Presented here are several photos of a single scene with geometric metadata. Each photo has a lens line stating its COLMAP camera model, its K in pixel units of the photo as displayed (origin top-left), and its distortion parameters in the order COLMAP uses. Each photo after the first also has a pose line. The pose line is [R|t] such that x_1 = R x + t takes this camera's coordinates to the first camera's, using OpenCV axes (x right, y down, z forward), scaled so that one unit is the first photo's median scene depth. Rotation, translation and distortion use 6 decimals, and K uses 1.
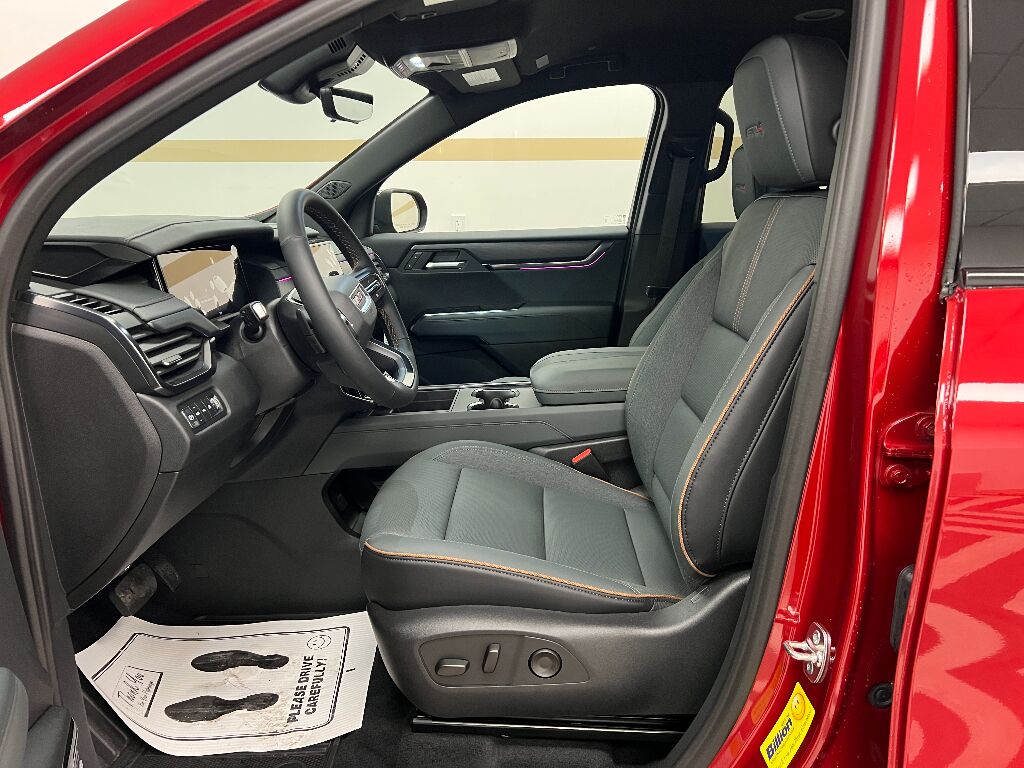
lens RADIAL K [[756.5, 0, 512.2], [0, 756.5, 409.4], [0, 0, 1]] dist [0.054680, -0.065212]
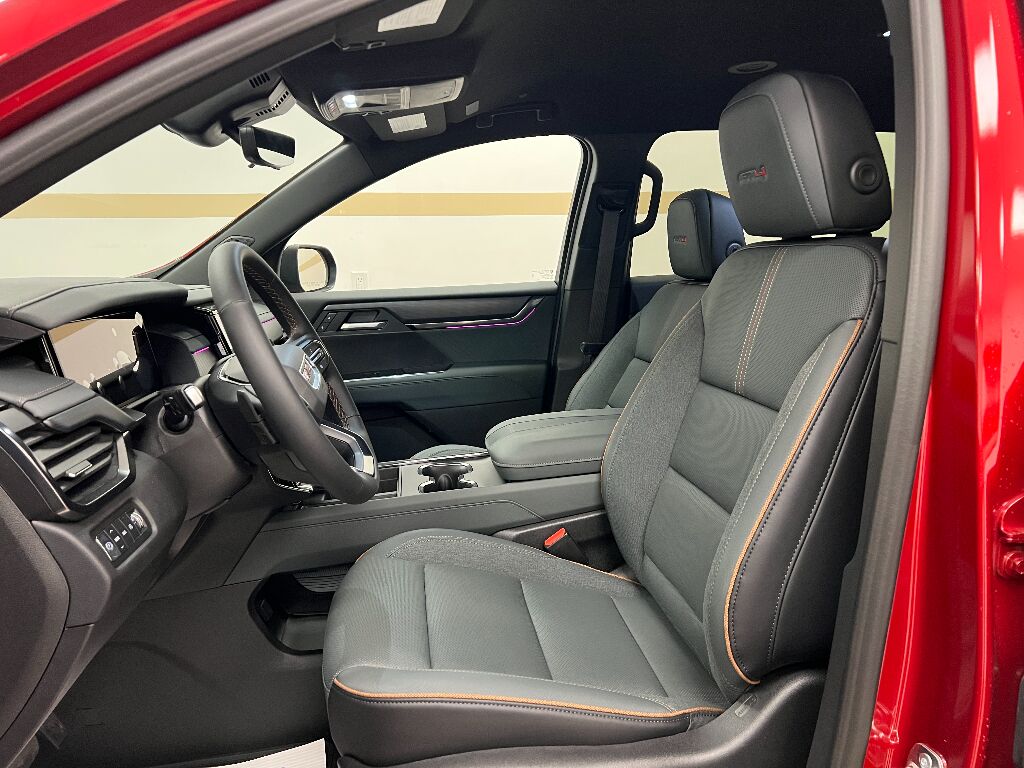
lens RADIAL K [[756.5, 0, 512.2], [0, 756.5, 409.4], [0, 0, 1]] dist [0.054680, -0.065212]
pose [[0.985763, -0.044461, 0.162156, -0.099126], [0.055749, 0.996278, -0.065738, -0.033292], [-0.158630, 0.073842, 0.984573, 0.131631]]
